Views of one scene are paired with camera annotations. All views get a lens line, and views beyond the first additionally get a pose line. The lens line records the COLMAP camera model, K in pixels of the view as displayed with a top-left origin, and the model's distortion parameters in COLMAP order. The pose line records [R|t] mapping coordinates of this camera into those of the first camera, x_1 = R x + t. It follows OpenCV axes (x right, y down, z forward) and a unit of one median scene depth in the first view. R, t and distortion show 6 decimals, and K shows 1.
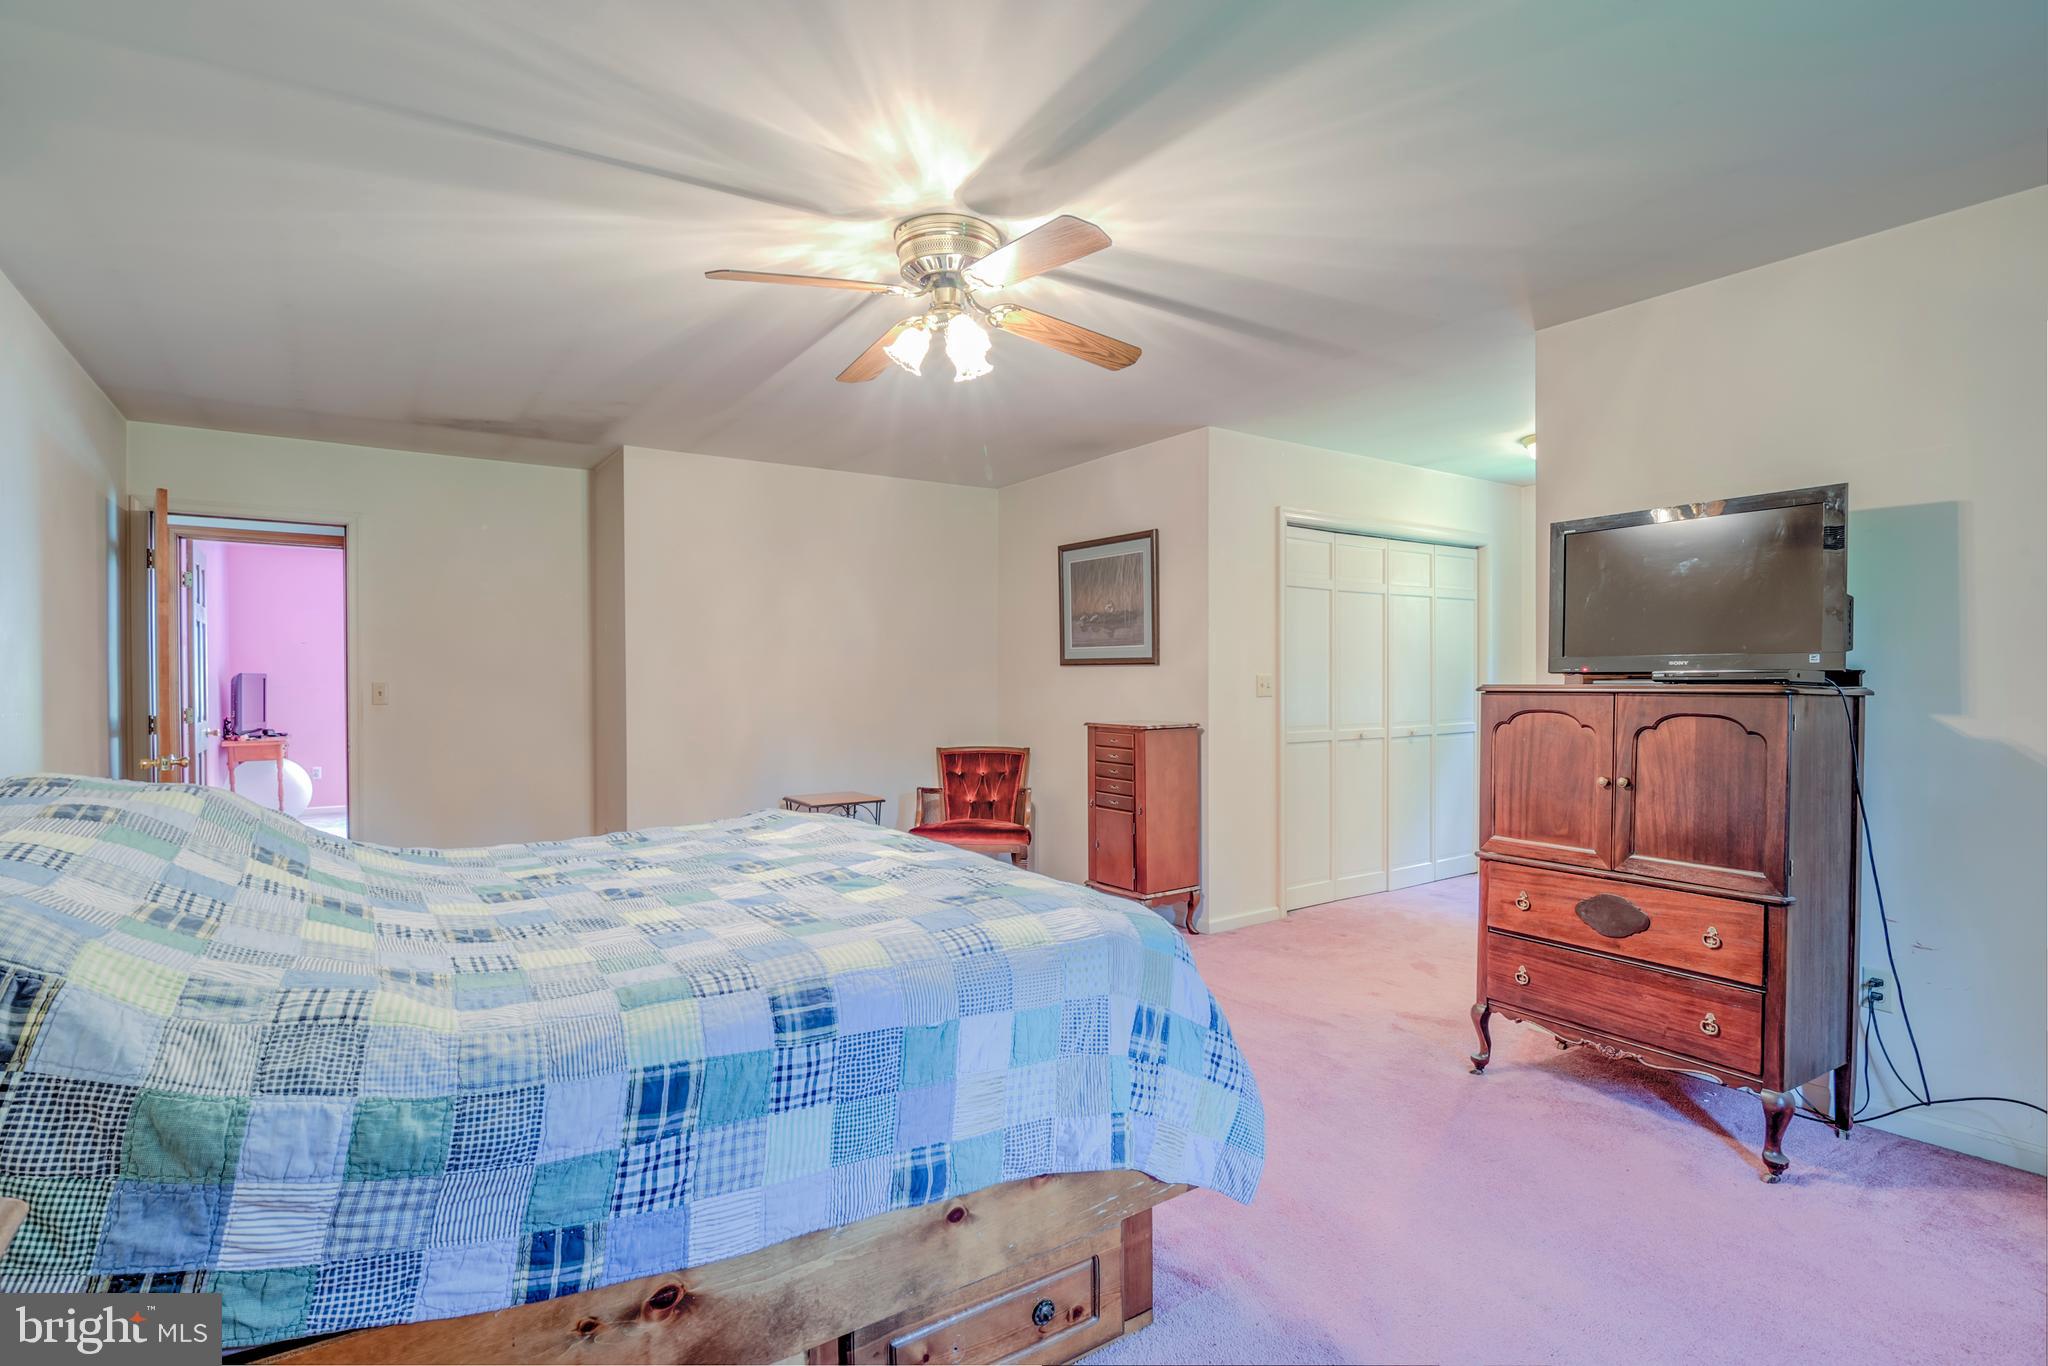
lens RADIAL K [[1022.9, 0, 1024.7], [0, 1022.9, 688.3], [0, 0, 1]] dist [-0.002212, -0.000012]
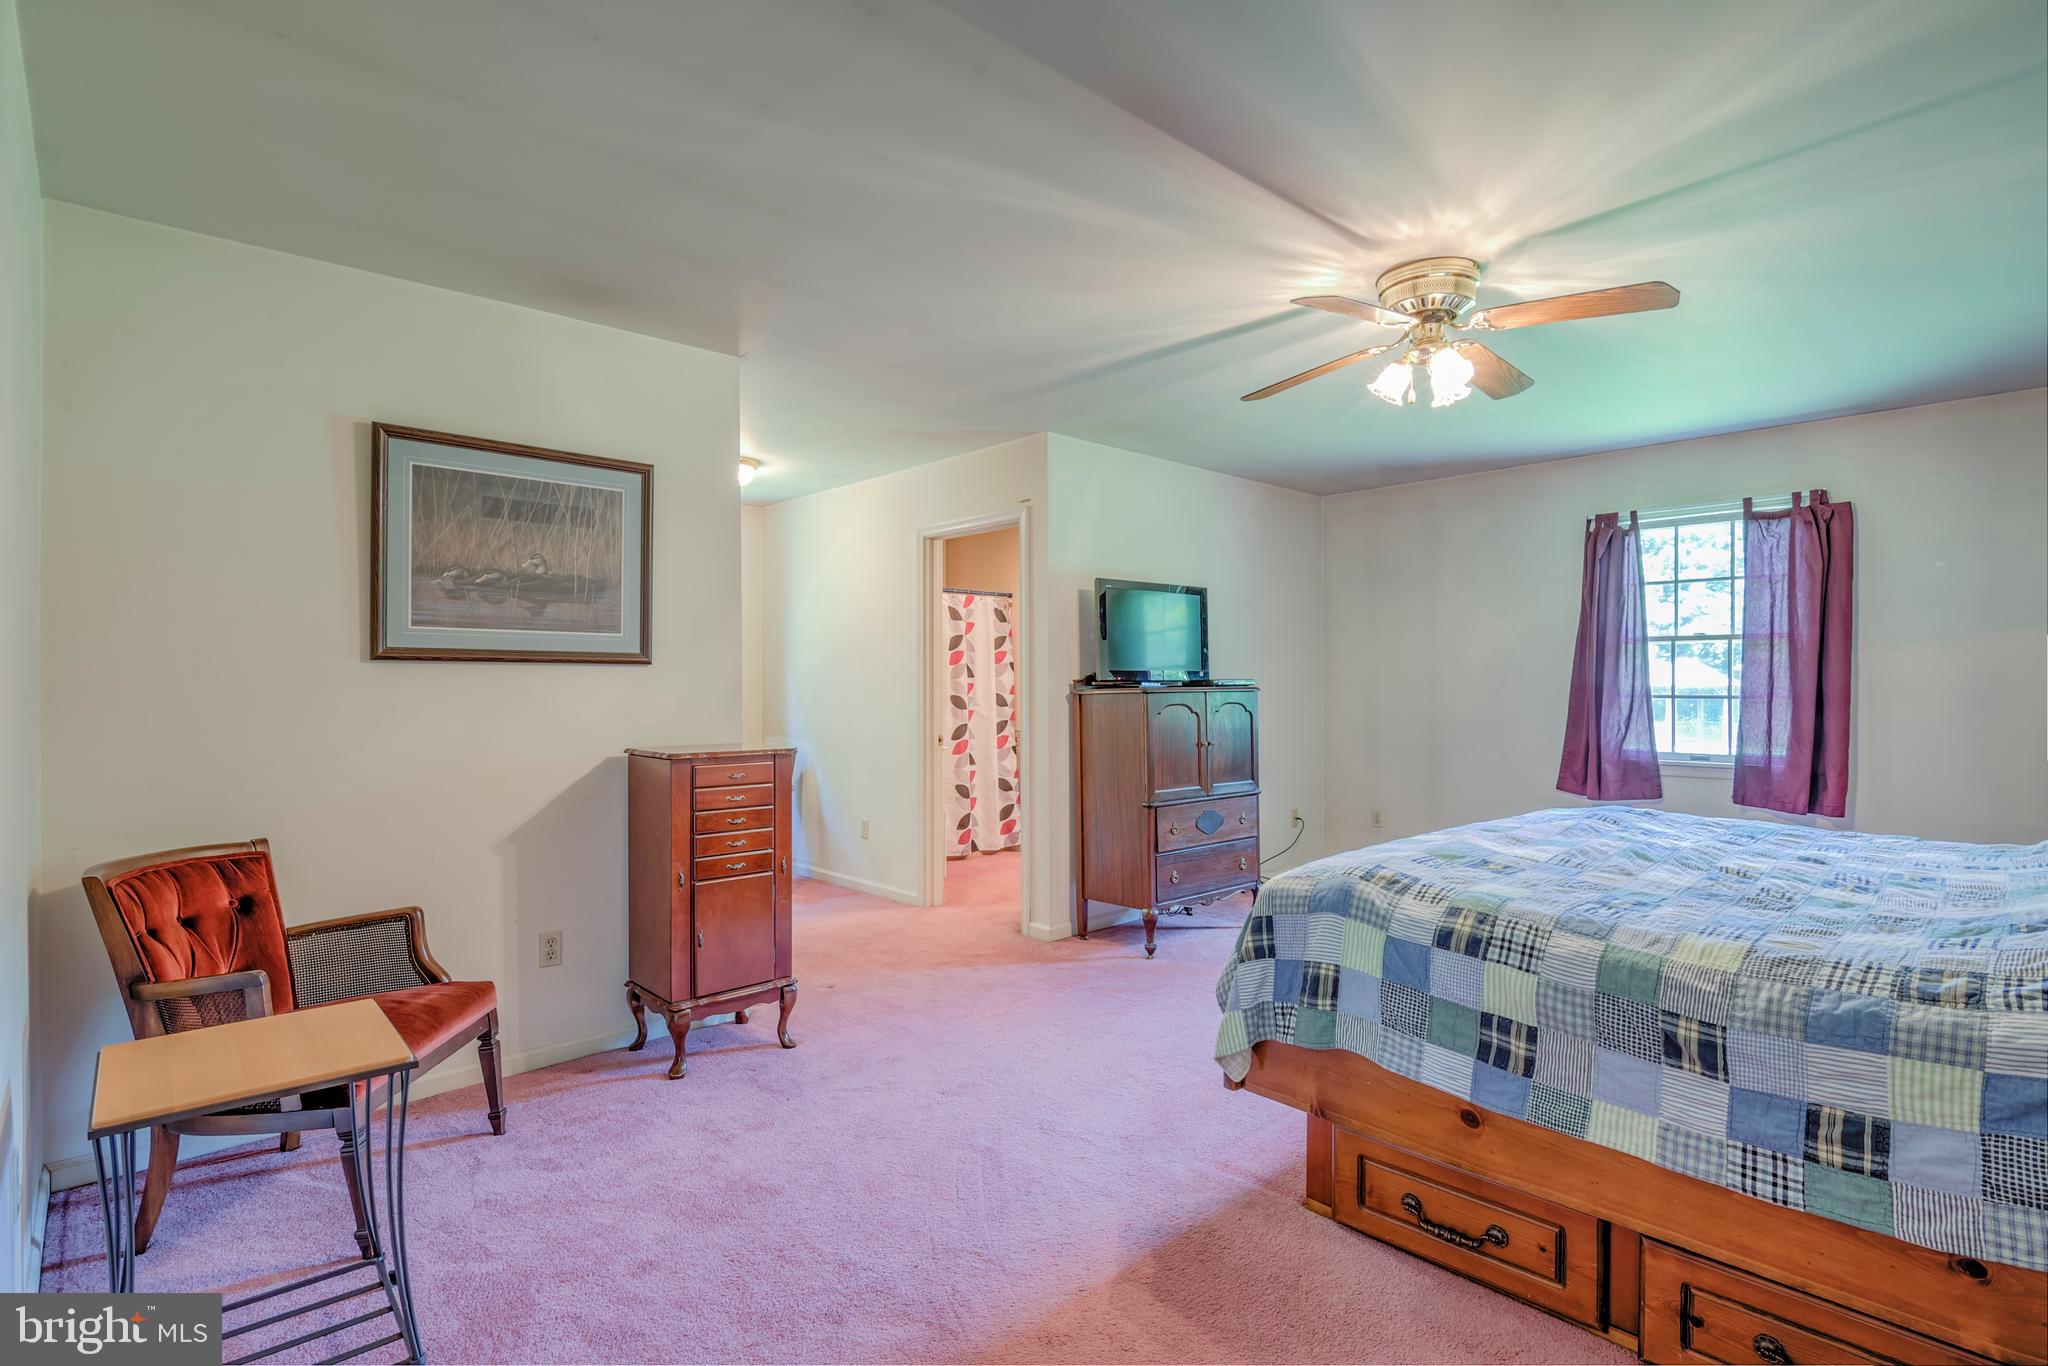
lens RADIAL K [[1022.9, 0, 1024.7], [0, 1022.9, 688.3], [0, 0, 1]] dist [-0.002212, -0.000012]
pose [[-0.163637, -0.000527, 0.986521, -0.570006], [0.014894, 0.999885, 0.003005, -0.005315], [-0.986408, 0.015185, -0.163610, 0.847283]]
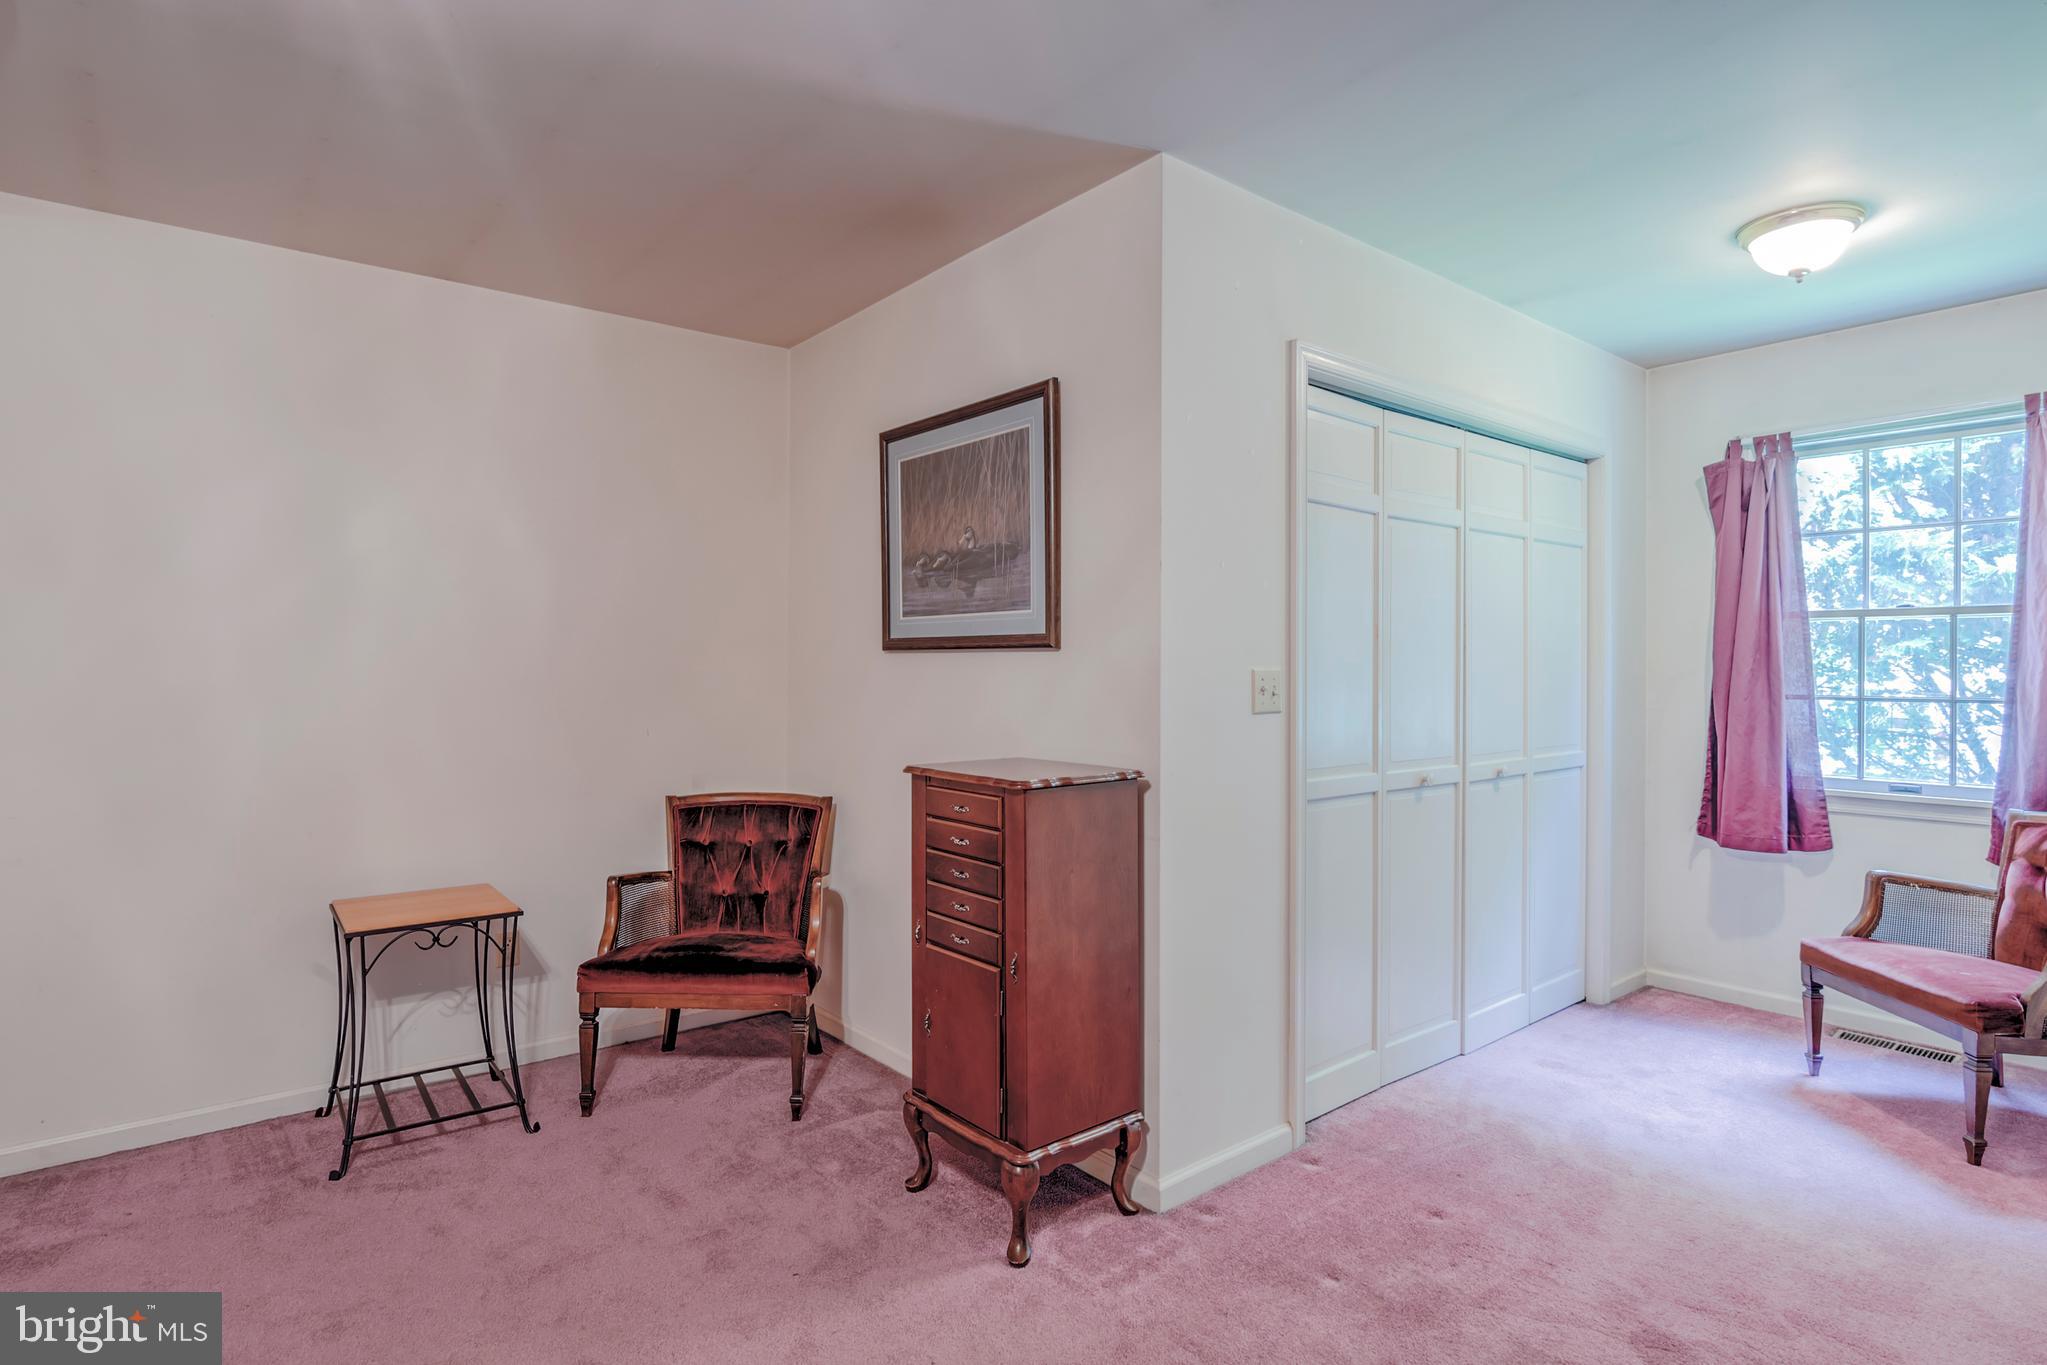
lens RADIAL K [[1046.2, 0, 1023.5], [0, 1046.2, 682.5], [0, 0, 1]] dist [-0.001181, -0.000121]
pose [[0.995996, 0.004600, 0.089277, 0.066311], [-0.004713, 0.999988, 0.001053, -0.006588], [-0.089271, -0.001469, 0.996006, 0.477459]]
